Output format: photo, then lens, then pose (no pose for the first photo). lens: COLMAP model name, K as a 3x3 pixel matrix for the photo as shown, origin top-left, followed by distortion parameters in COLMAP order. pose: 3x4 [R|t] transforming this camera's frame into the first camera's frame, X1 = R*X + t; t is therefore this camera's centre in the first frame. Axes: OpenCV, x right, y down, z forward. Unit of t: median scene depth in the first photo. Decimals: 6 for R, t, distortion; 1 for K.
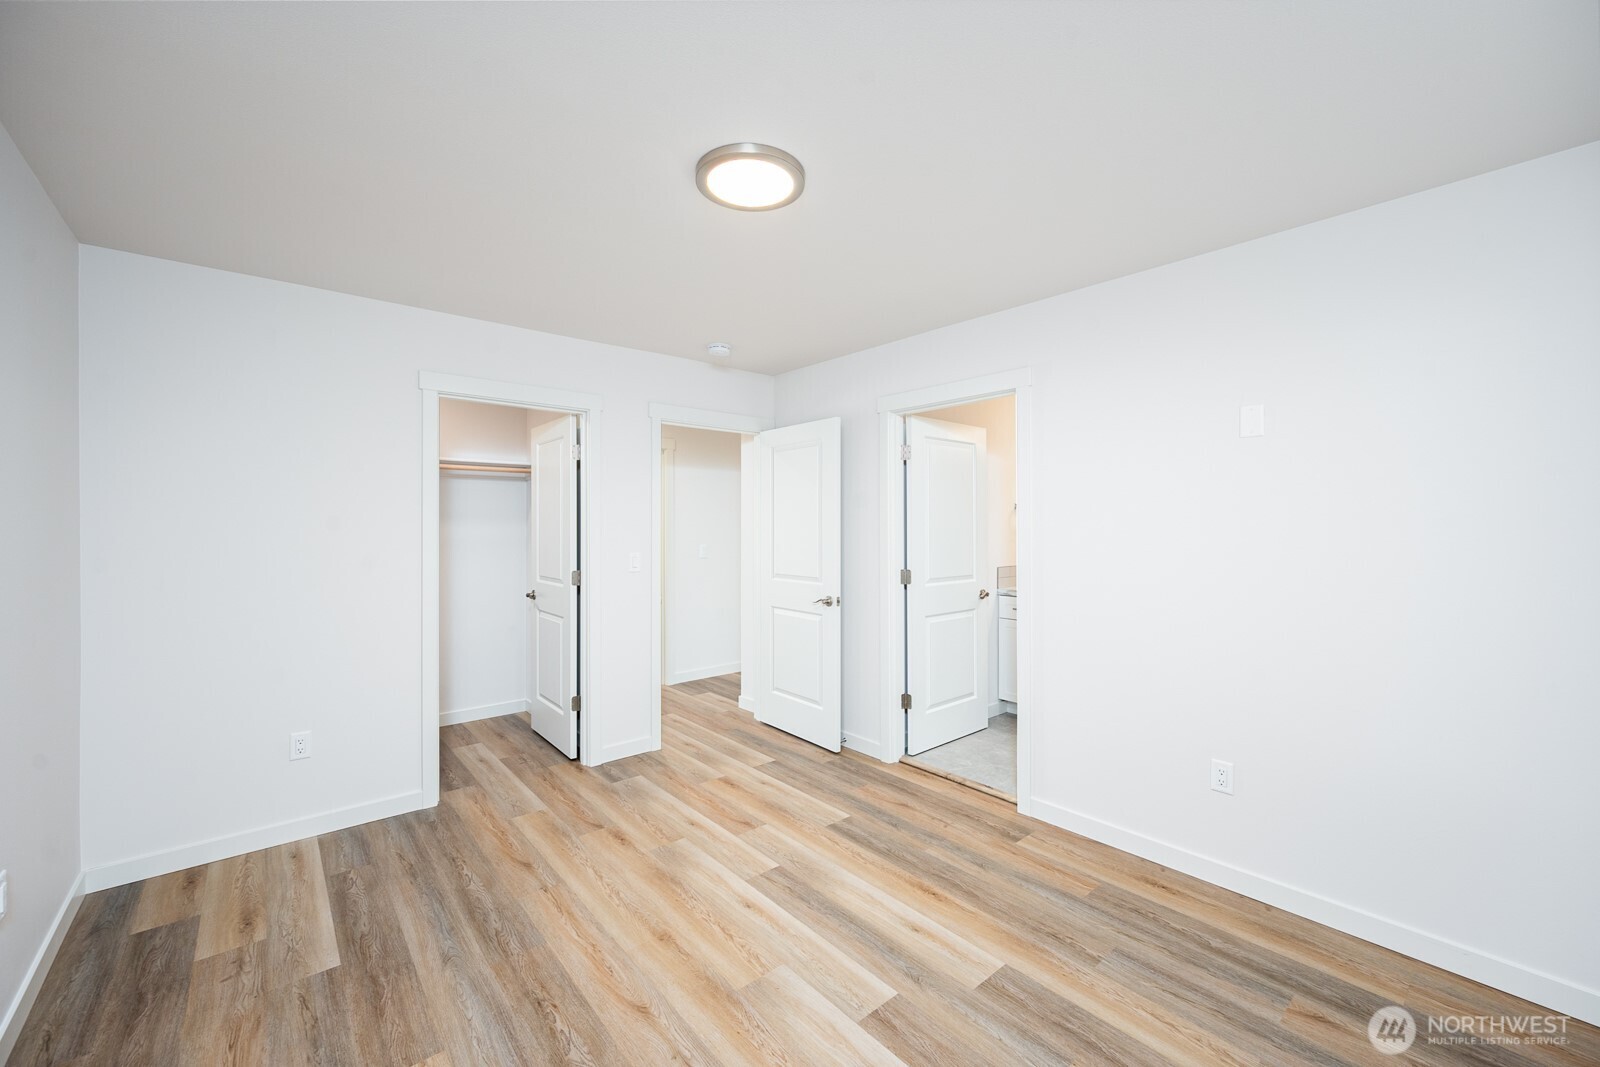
lens RADIAL K [[636.9, 0, 803.0], [0, 636.9, 523.0], [0, 0, 1]] dist [-0.000704, -0.000083]
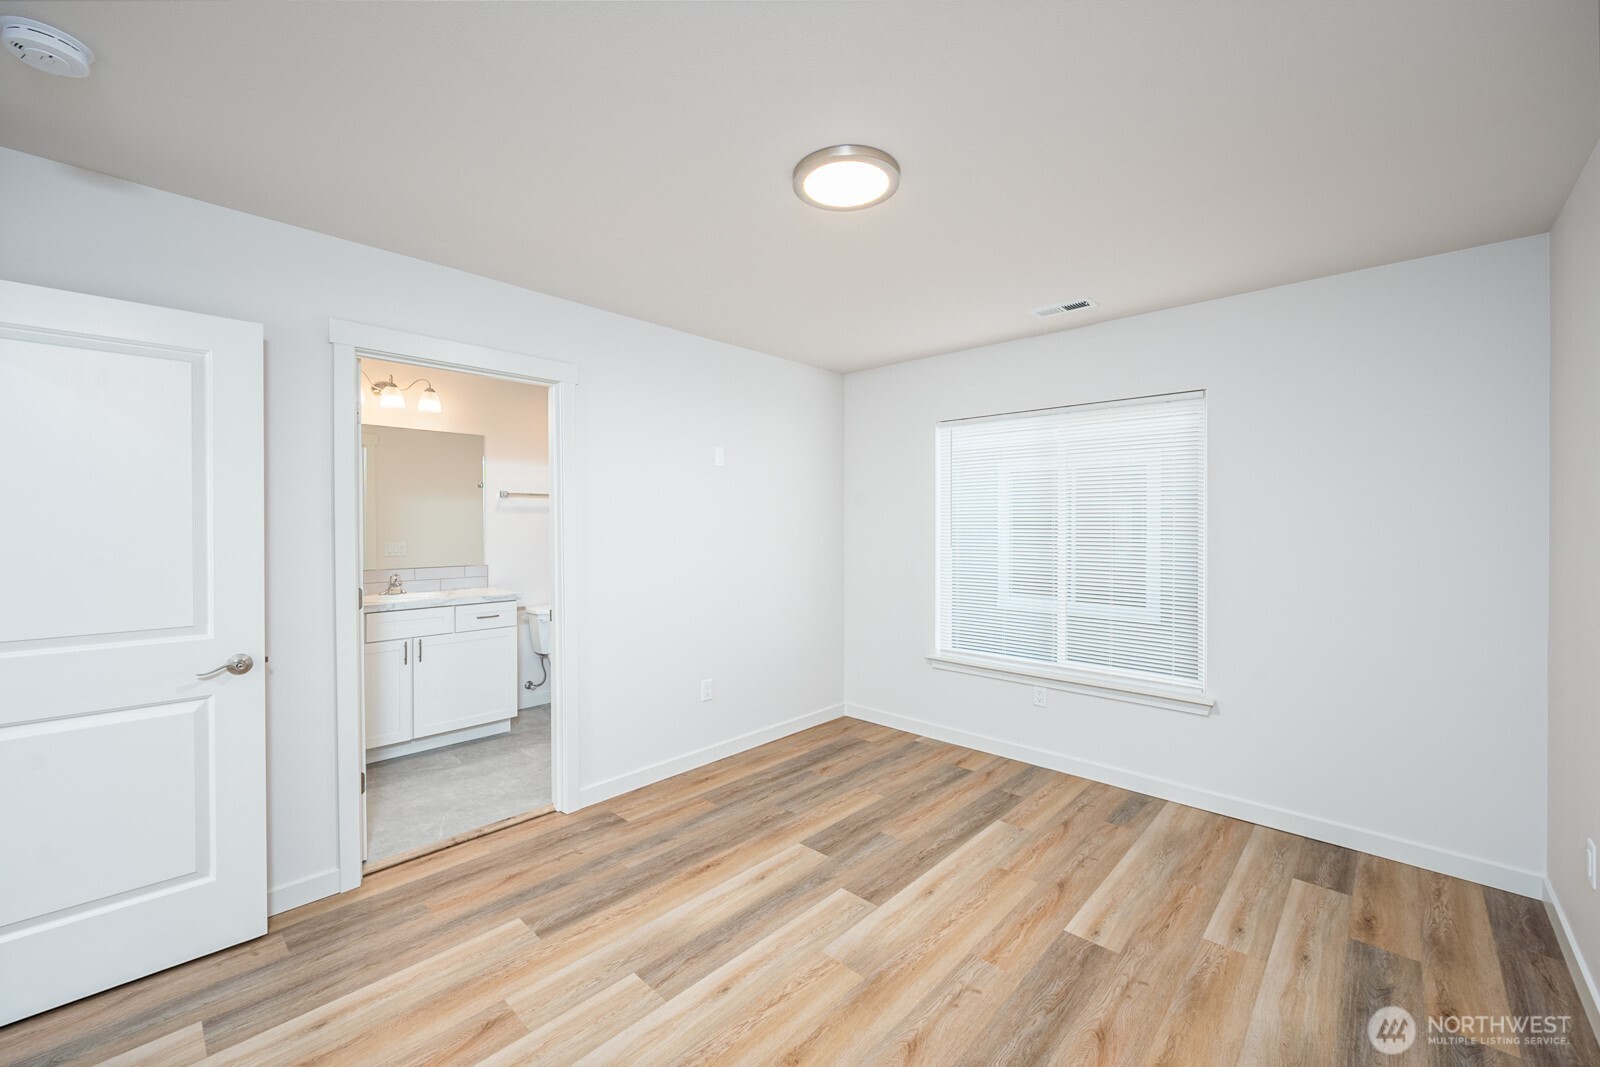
lens RADIAL K [[636.9, 0, 803.0], [0, 636.9, 523.0], [0, 0, 1]] dist [-0.000704, -0.000083]
pose [[-0.109785, 0.001906, 0.993954, -0.941238], [-0.003844, 0.999990, -0.002342, 0.006302], [-0.993948, -0.004078, -0.109777, 1.029453]]
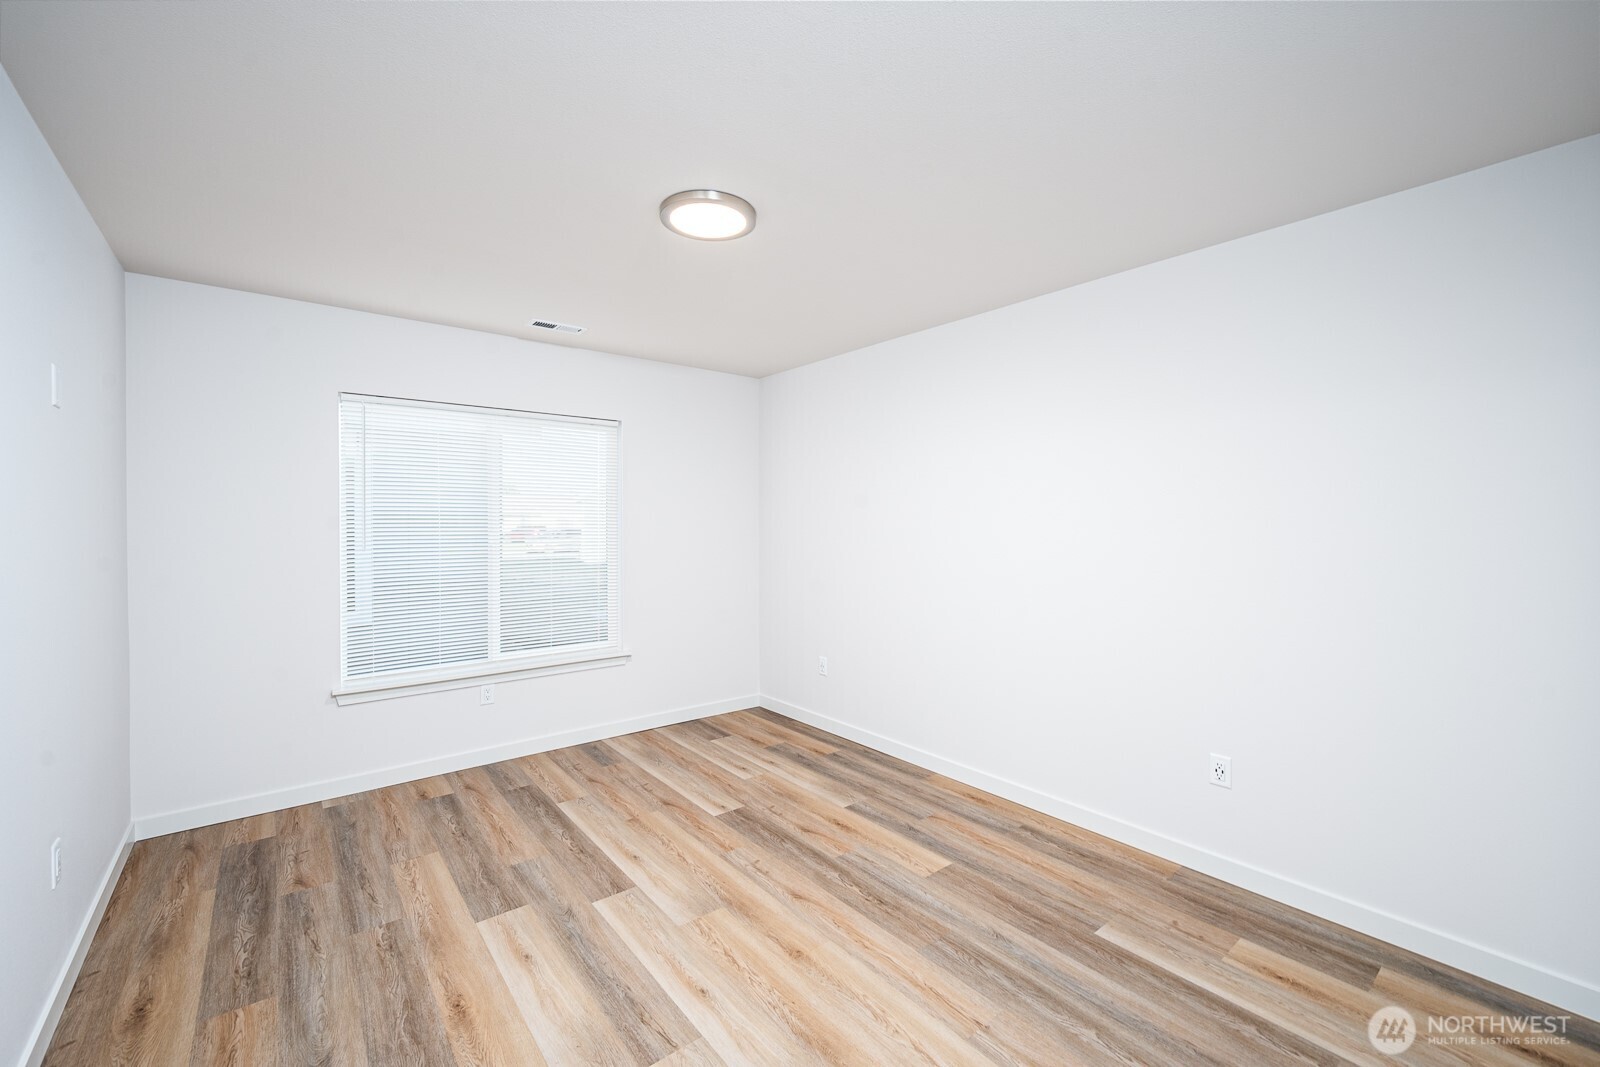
lens RADIAL K [[657.6, 0, 803.0], [0, 657.6, 516.5], [0, 0, 1]] dist [-0.000318, -0.000169]
pose [[-0.999664, 0.002084, 0.025838, -0.244166], [0.001805, 0.999940, -0.010844, 0.009004], [-0.025859, -0.010794, -0.999607, 1.904563]]
